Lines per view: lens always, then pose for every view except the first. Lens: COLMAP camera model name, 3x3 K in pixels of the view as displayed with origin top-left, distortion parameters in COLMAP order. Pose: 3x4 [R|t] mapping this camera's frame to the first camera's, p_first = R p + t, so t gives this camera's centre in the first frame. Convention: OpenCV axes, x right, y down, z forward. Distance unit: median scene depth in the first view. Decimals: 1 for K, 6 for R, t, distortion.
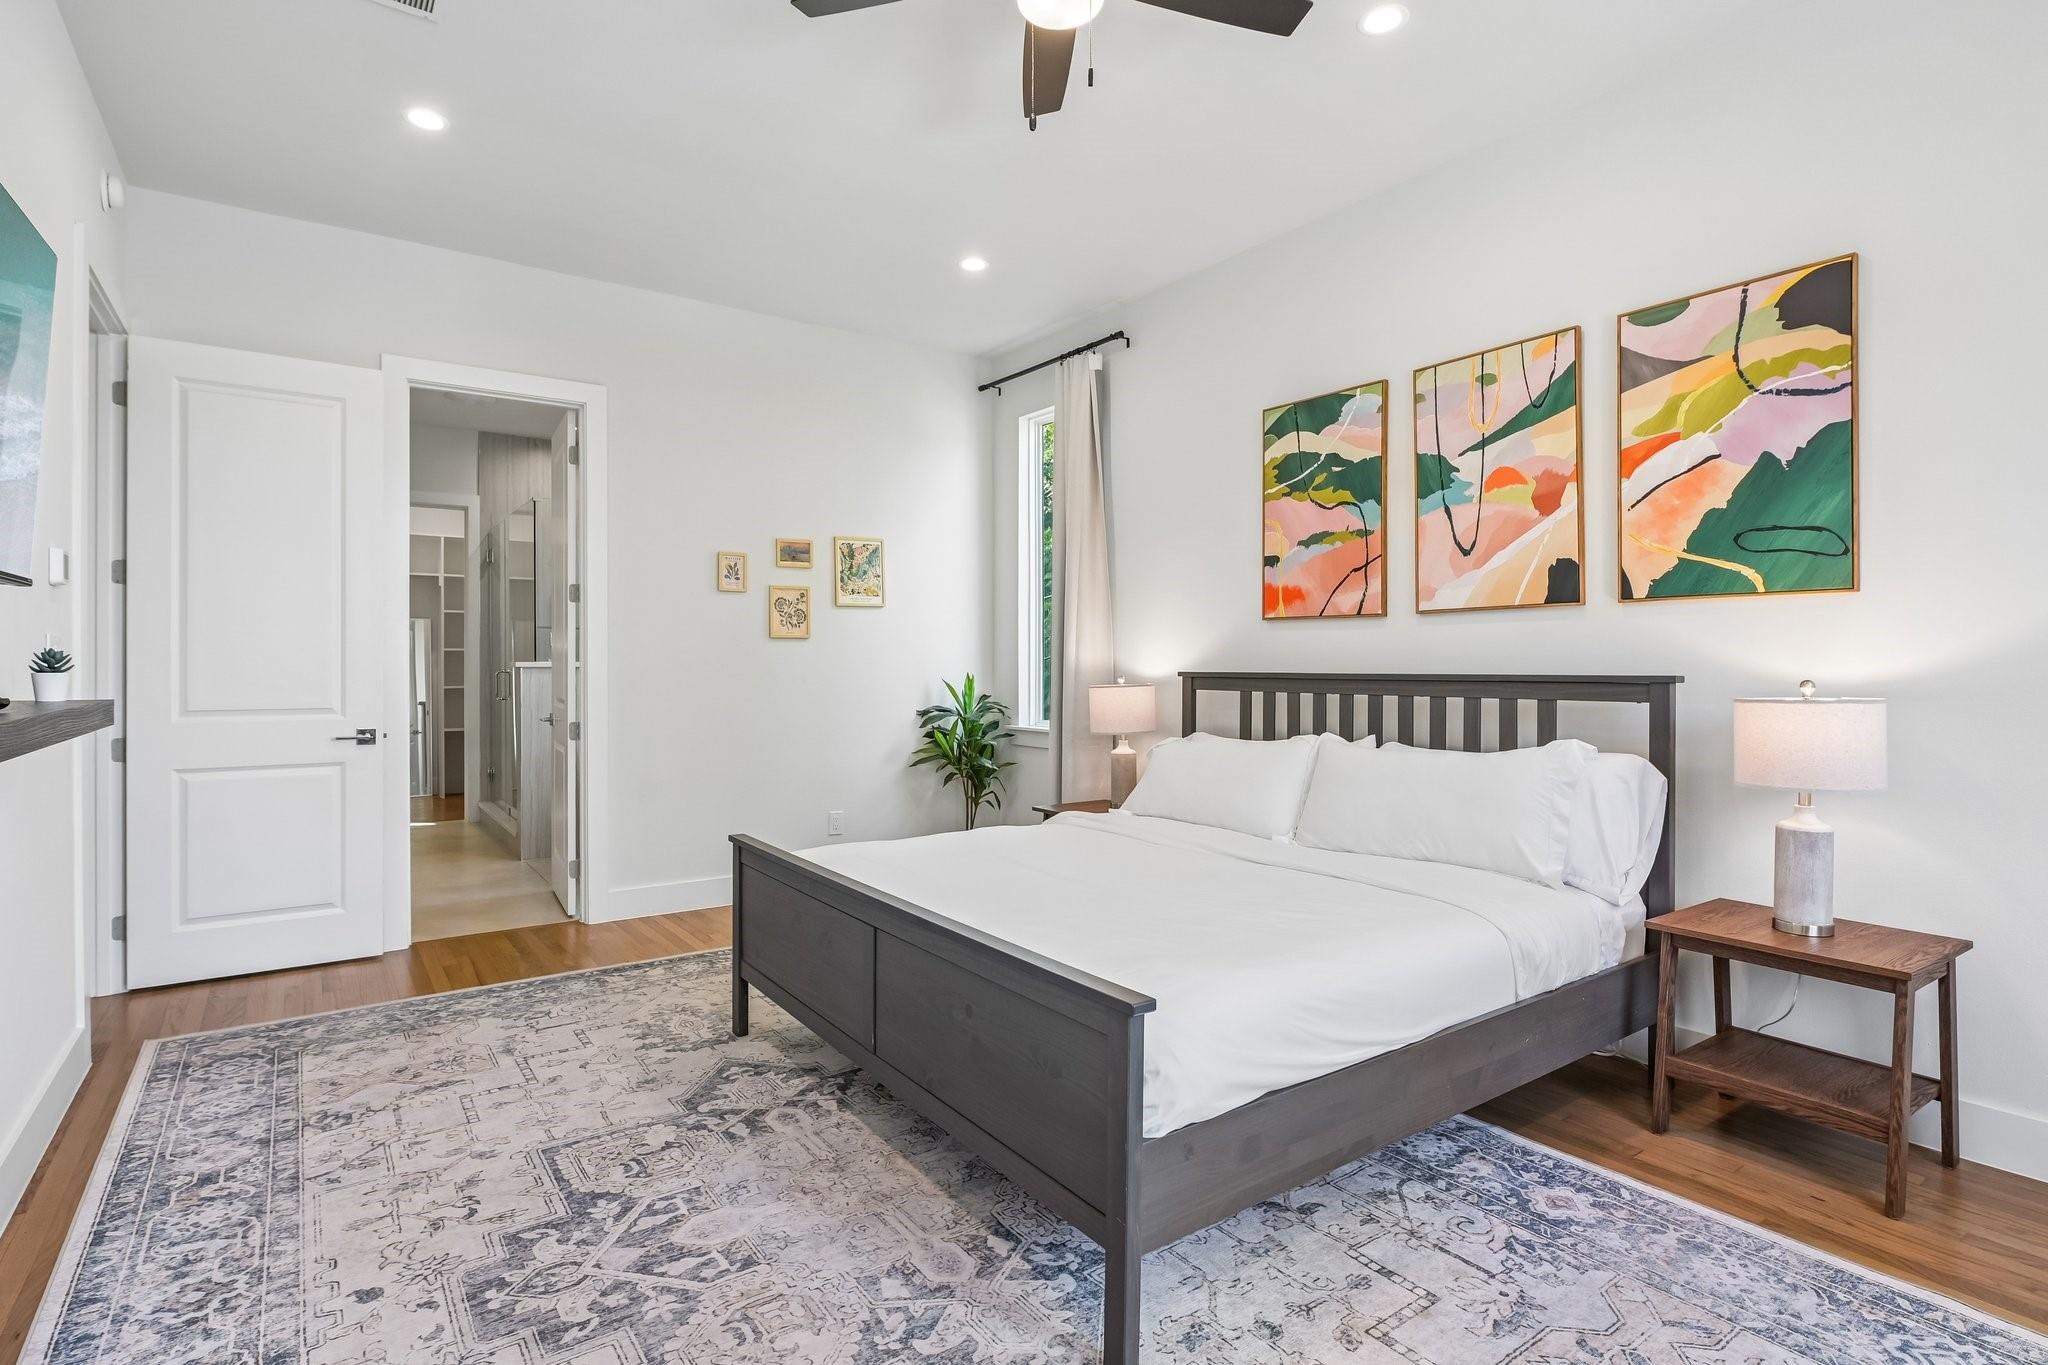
lens RADIAL K [[1019.8, 0, 1021.6], [0, 1019.8, 678.2], [0, 0, 1]] dist [-0.001863, 0.000974]
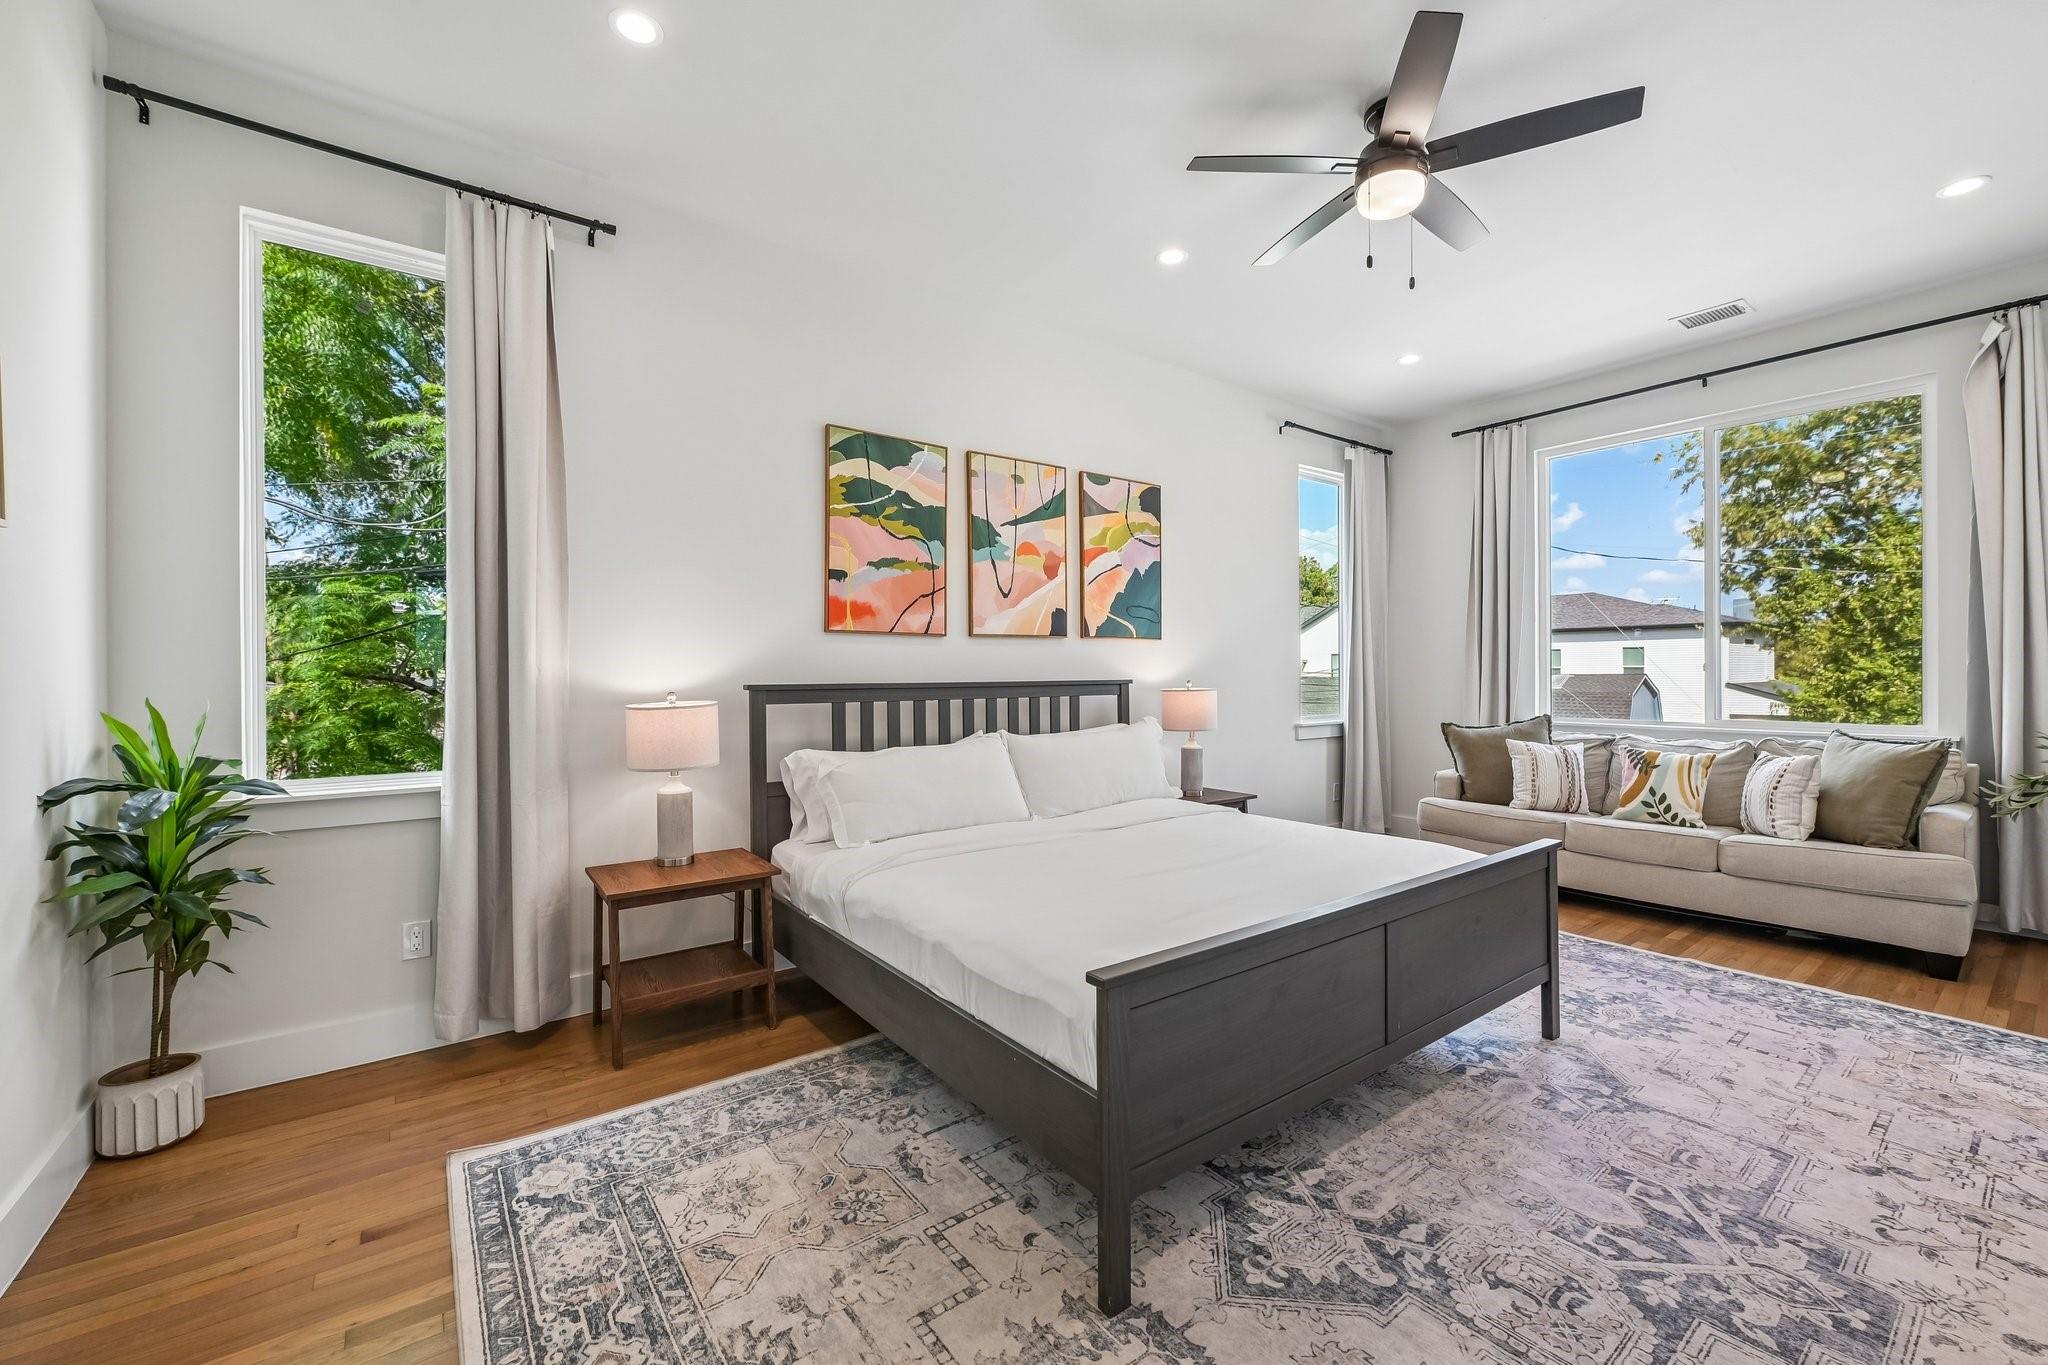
lens RADIAL K [[817.1, 0, 1039.2], [0, 817.1, 676.4], [0, 0, 1]] dist [-0.006731, -0.000023]
pose [[-0.034957, -0.002244, 0.999386, -0.836433], [0.021385, 0.999767, 0.002993, -0.015942], [-0.999160, 0.021476, -0.034901, 1.191529]]
